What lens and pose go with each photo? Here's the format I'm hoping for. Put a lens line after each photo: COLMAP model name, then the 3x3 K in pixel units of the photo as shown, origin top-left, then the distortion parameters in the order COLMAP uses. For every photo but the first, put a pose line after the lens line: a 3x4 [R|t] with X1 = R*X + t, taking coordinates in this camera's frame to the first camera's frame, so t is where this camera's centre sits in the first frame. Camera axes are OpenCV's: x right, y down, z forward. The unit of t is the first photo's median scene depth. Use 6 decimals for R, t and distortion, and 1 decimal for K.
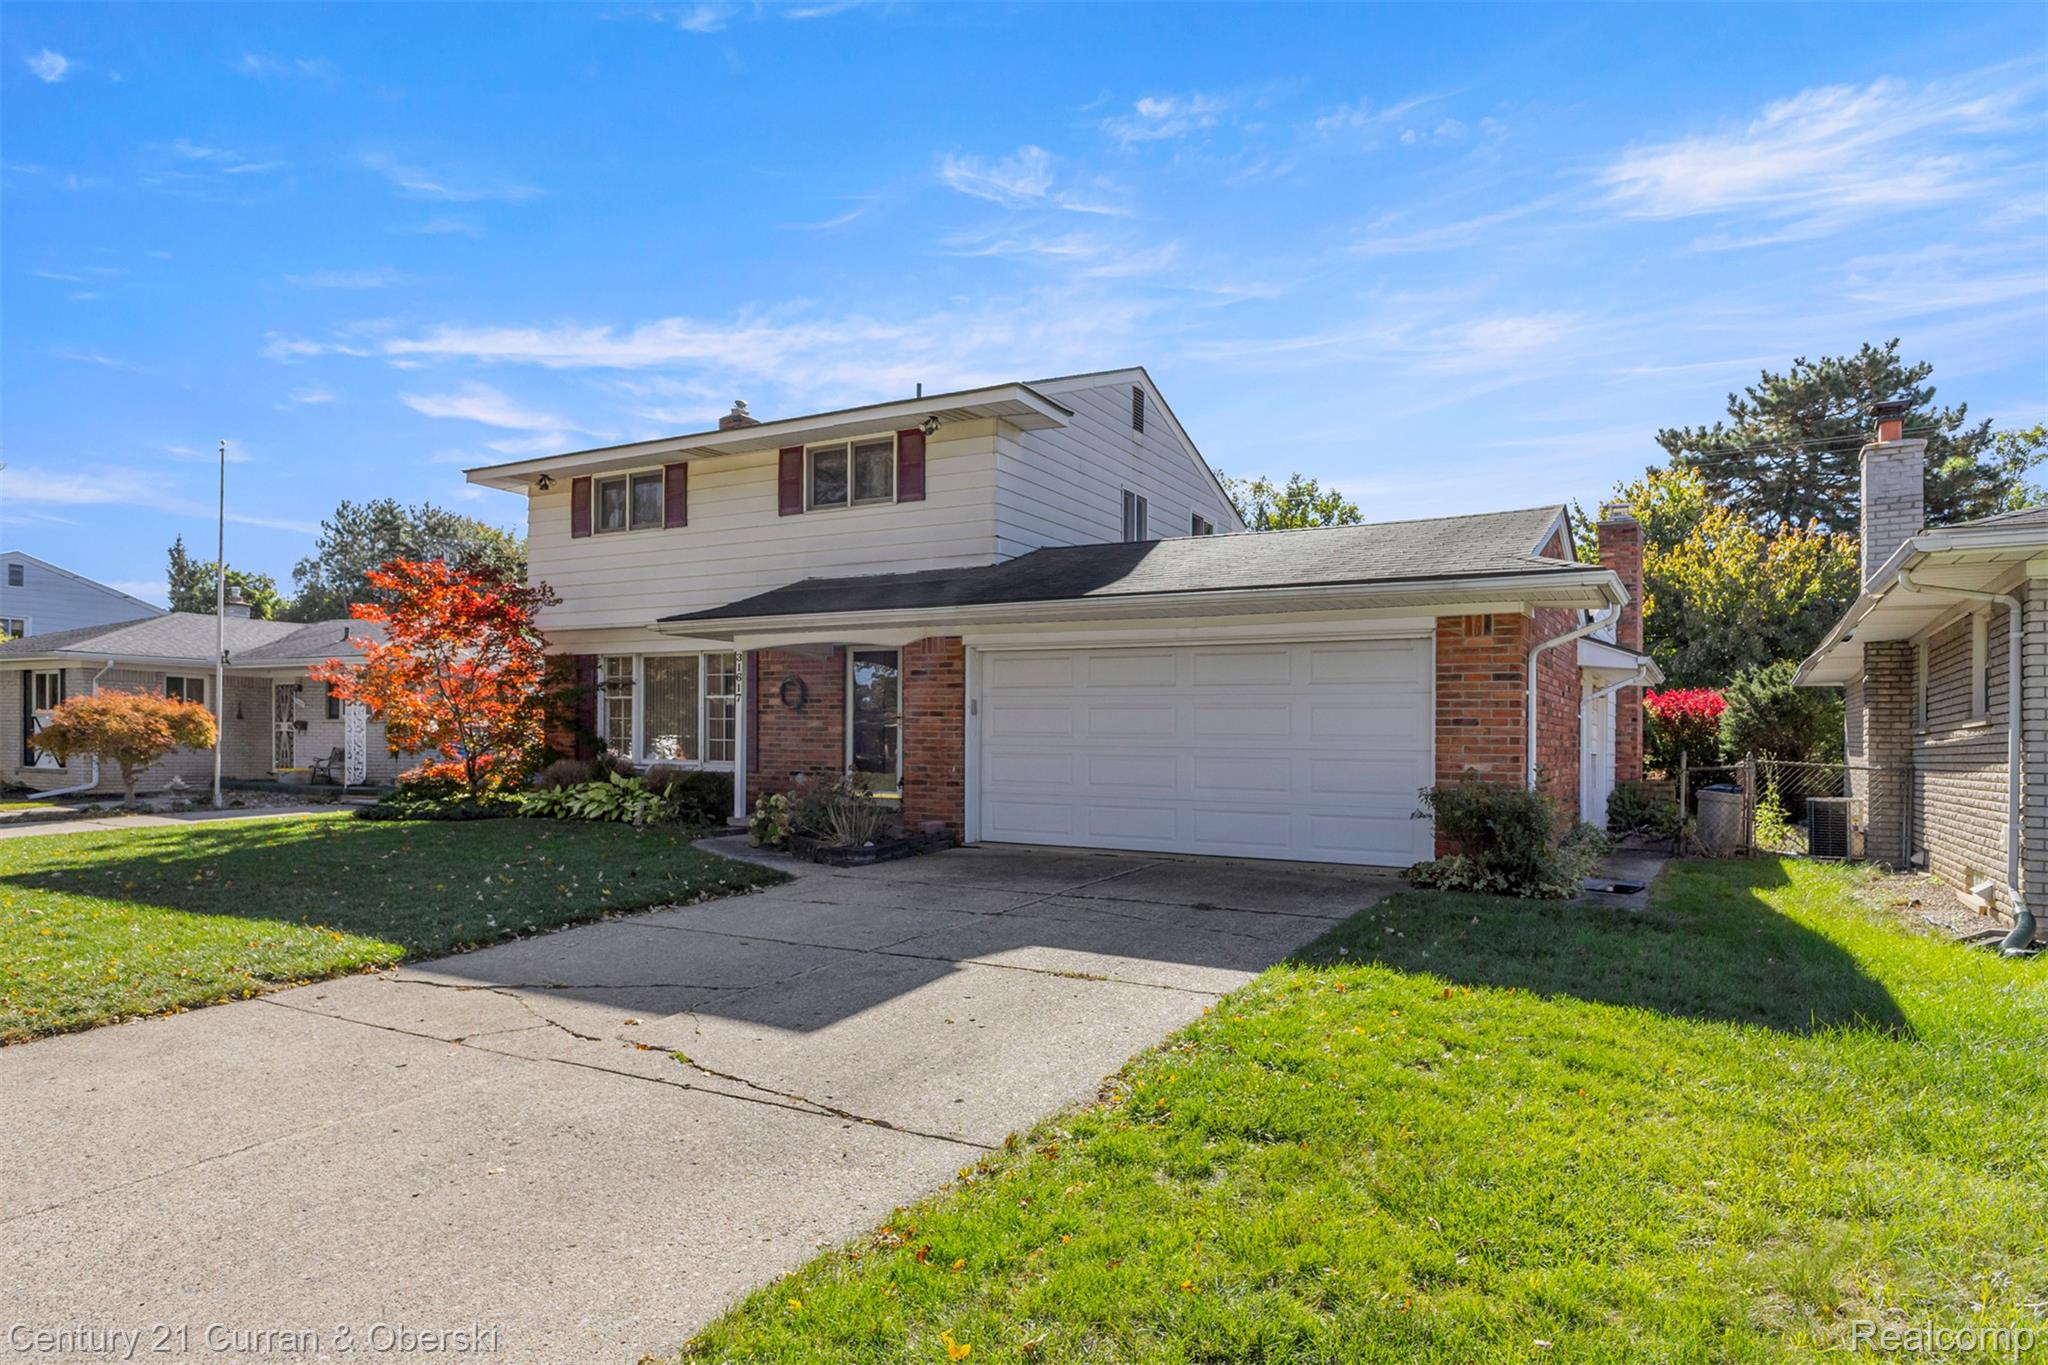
lens RADIAL K [[1157.4, 0, 1030.0], [0, 1157.4, 725.2], [0, 0, 1]] dist [-0.002662, -0.001134]
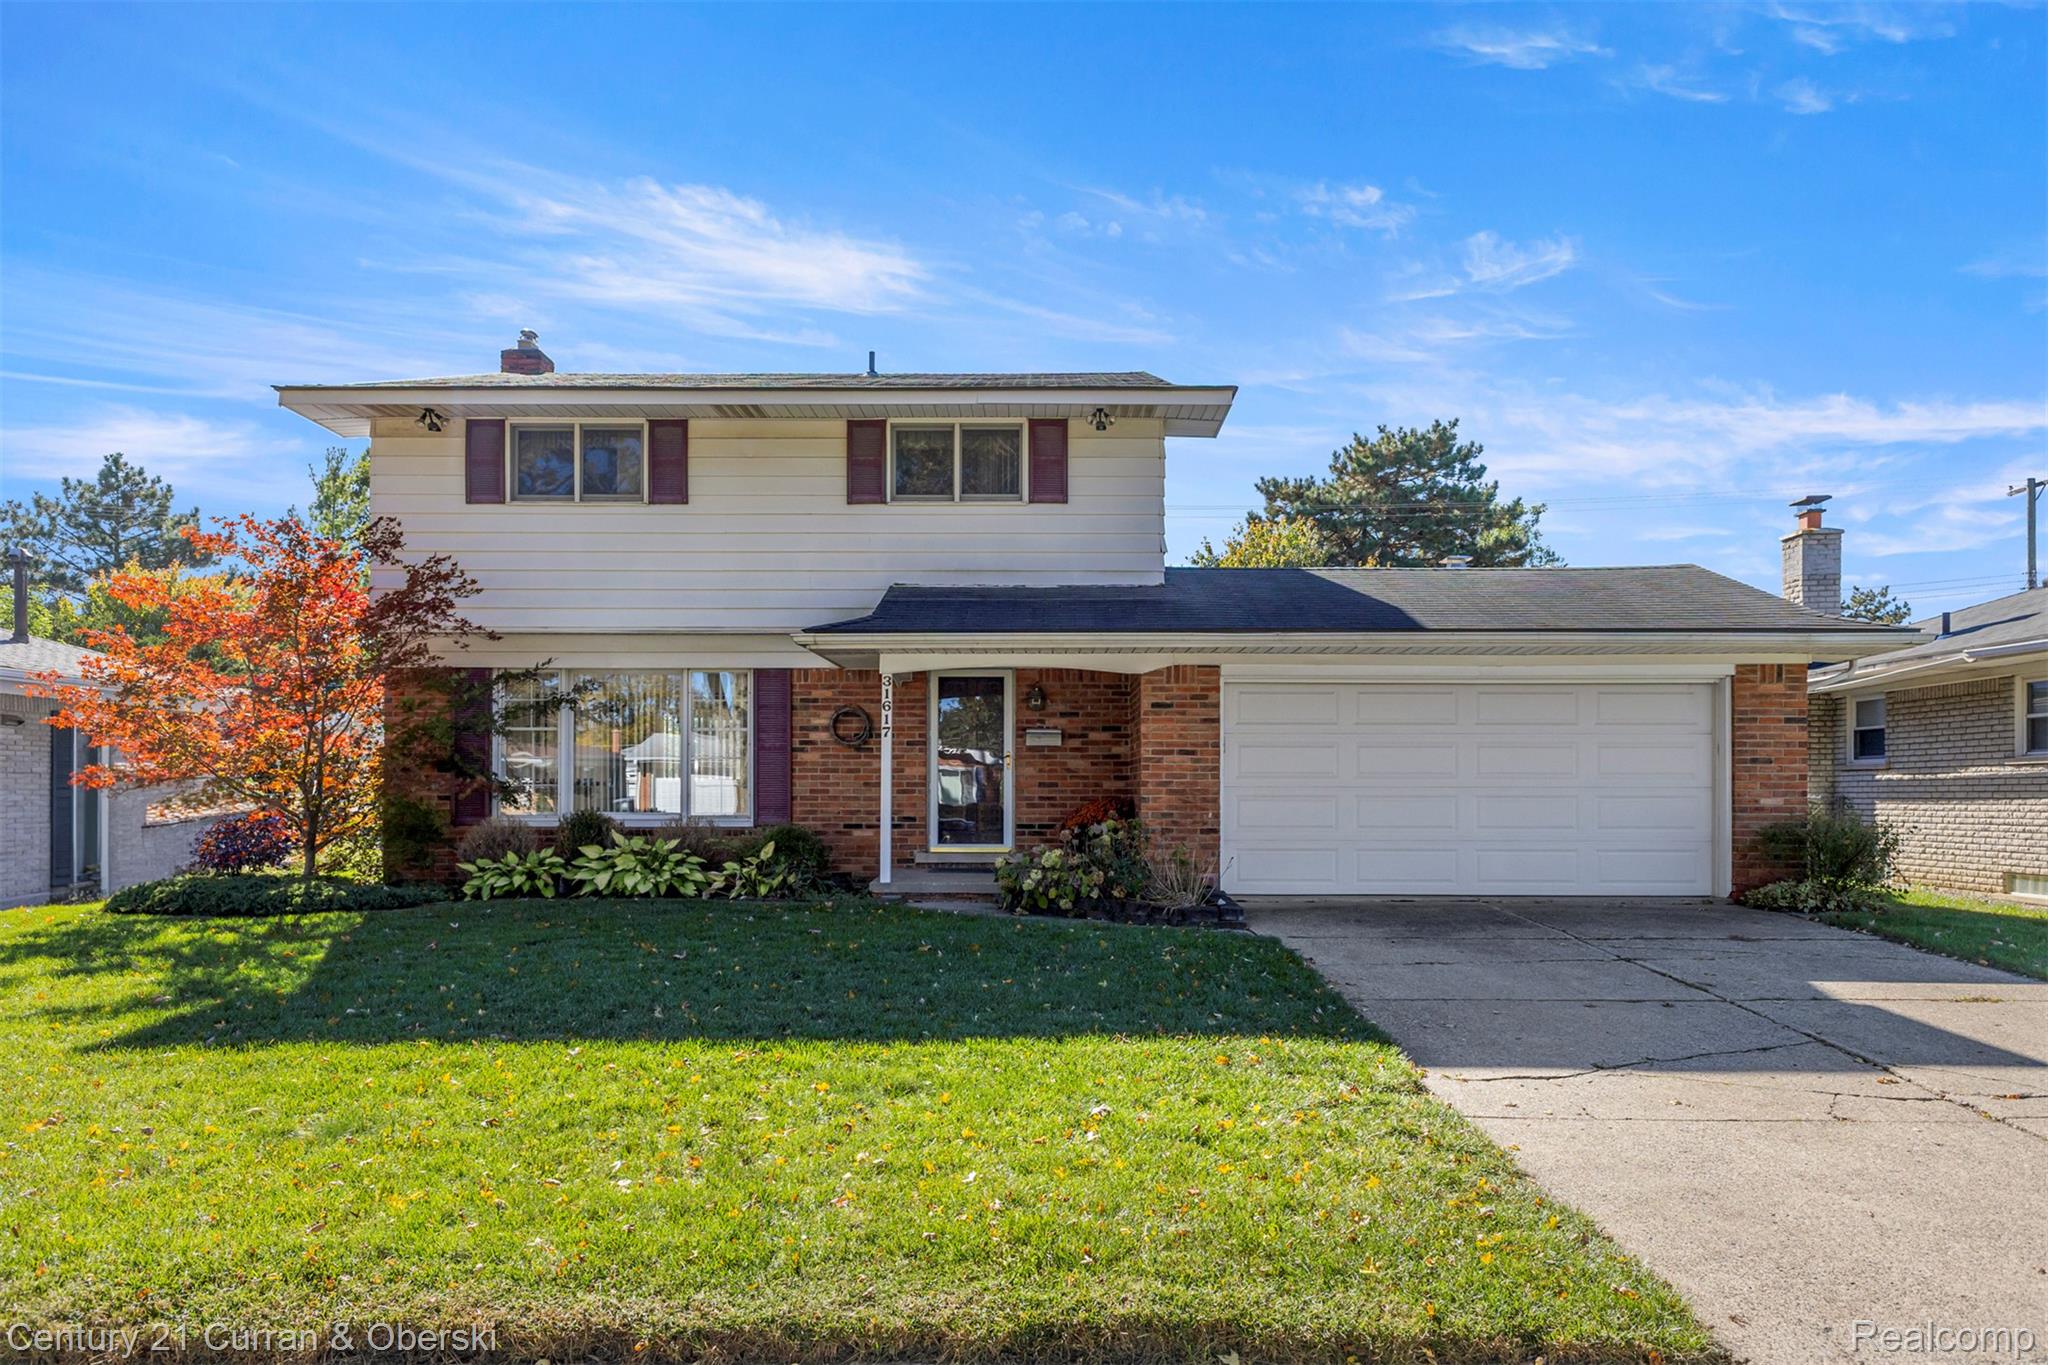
lens RADIAL K [[1324.7, 0, 1019.0], [0, 1324.7, 757.0], [0, 0, 1]] dist [0.009729, 0.000750]
pose [[0.880853, -0.001159, 0.473389, -0.551722], [0.003157, 0.999989, -0.003427, -0.002638], [-0.473380, 0.004513, 0.880847, 0.141941]]
